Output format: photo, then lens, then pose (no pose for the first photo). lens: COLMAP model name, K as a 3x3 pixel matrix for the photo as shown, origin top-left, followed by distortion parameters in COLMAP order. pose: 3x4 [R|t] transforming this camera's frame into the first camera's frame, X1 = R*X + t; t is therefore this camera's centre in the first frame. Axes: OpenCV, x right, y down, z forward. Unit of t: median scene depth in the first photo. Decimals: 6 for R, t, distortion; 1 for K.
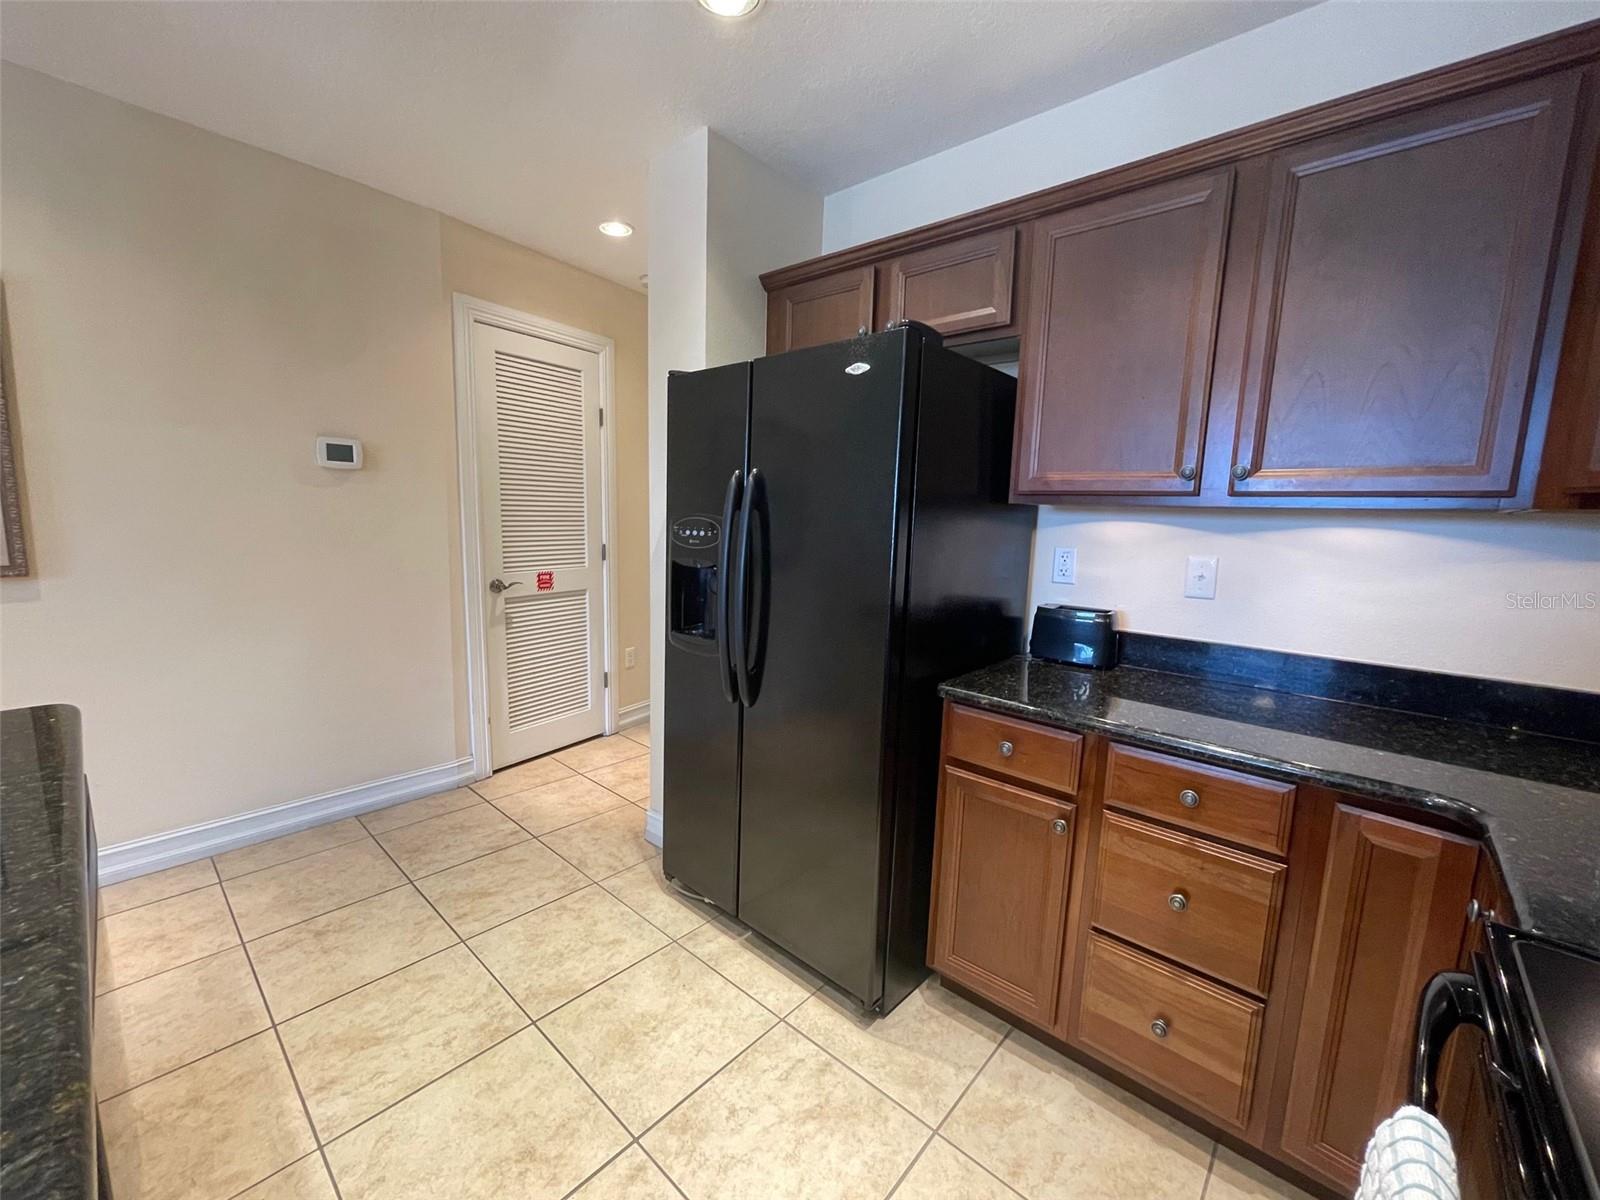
lens RADIAL K [[643.5, 0, 797.7], [0, 643.5, 602.6], [0, 0, 1]] dist [-0.002341, 0.000183]
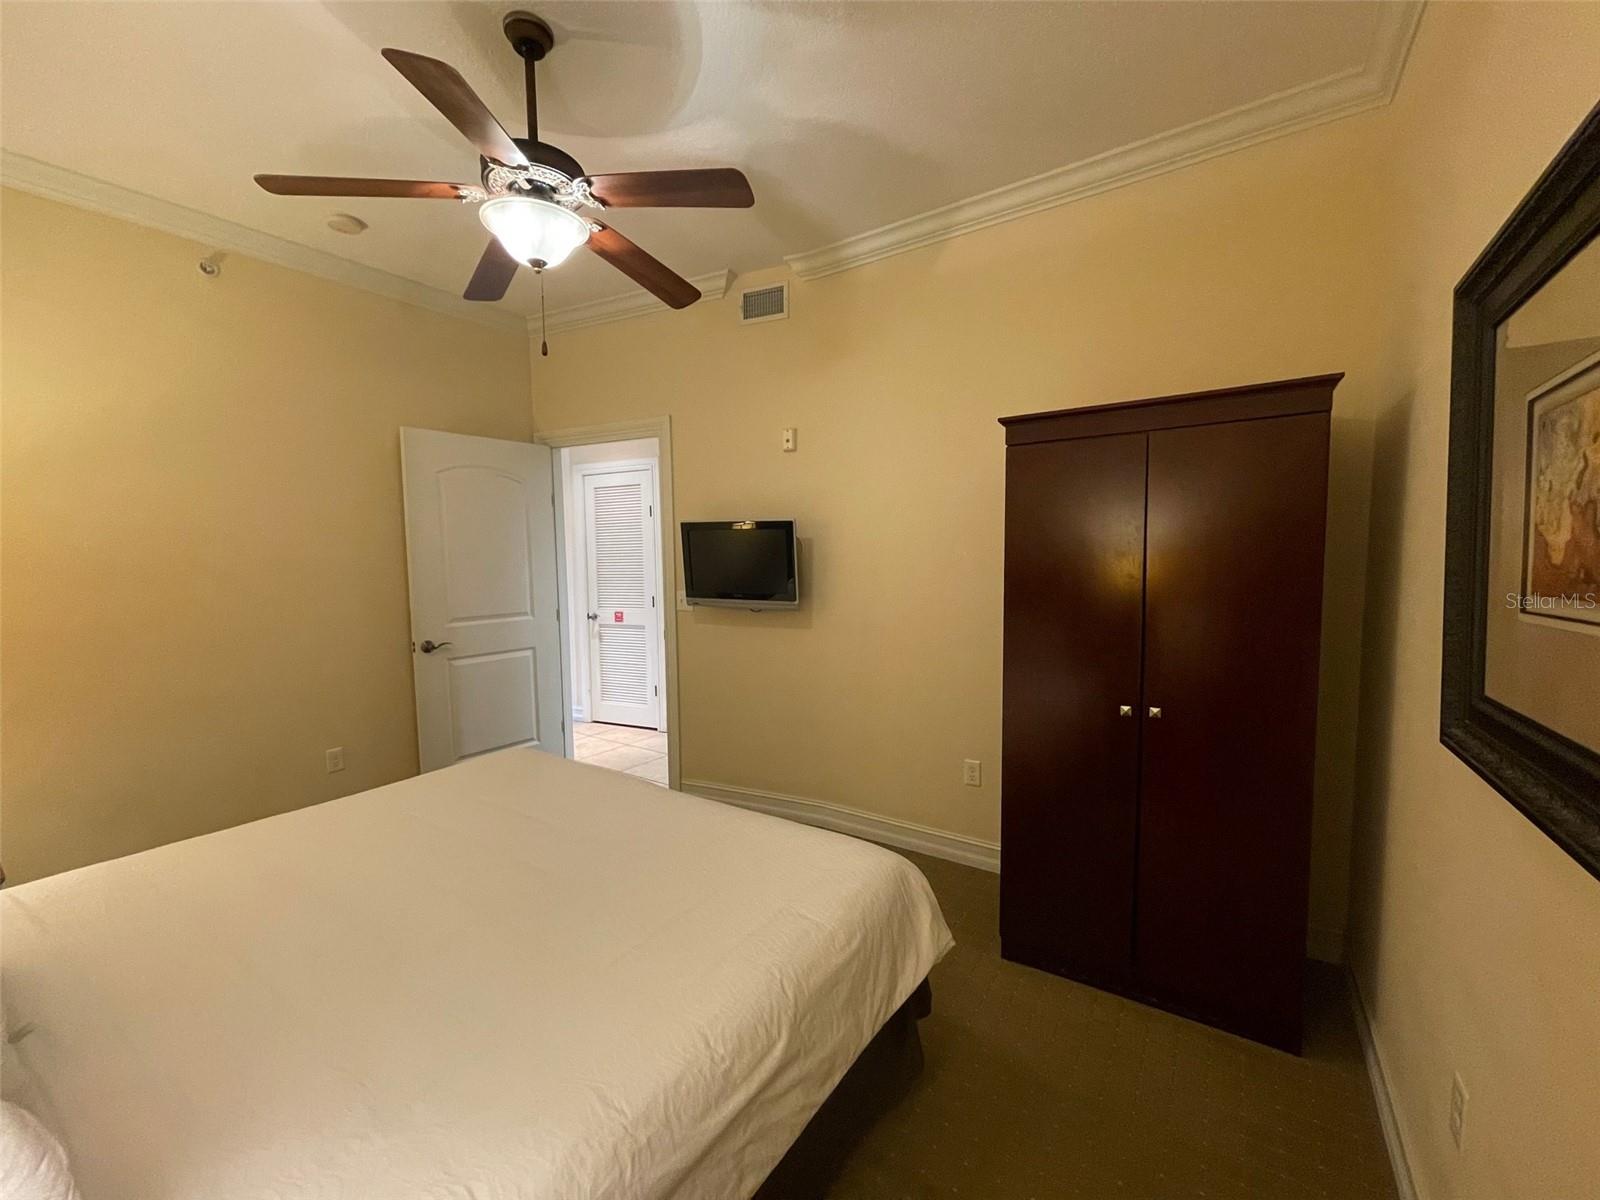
lens RADIAL K [[643.5, 0, 803.6], [0, 643.5, 603.8], [0, 0, 1]] dist [-0.002341, 0.000183]
pose [[0.140474, 0.035245, -0.989457, 1.306928], [-0.124283, 0.992089, 0.017694, -0.155668], [0.982253, 0.120487, 0.143743, 1.236178]]
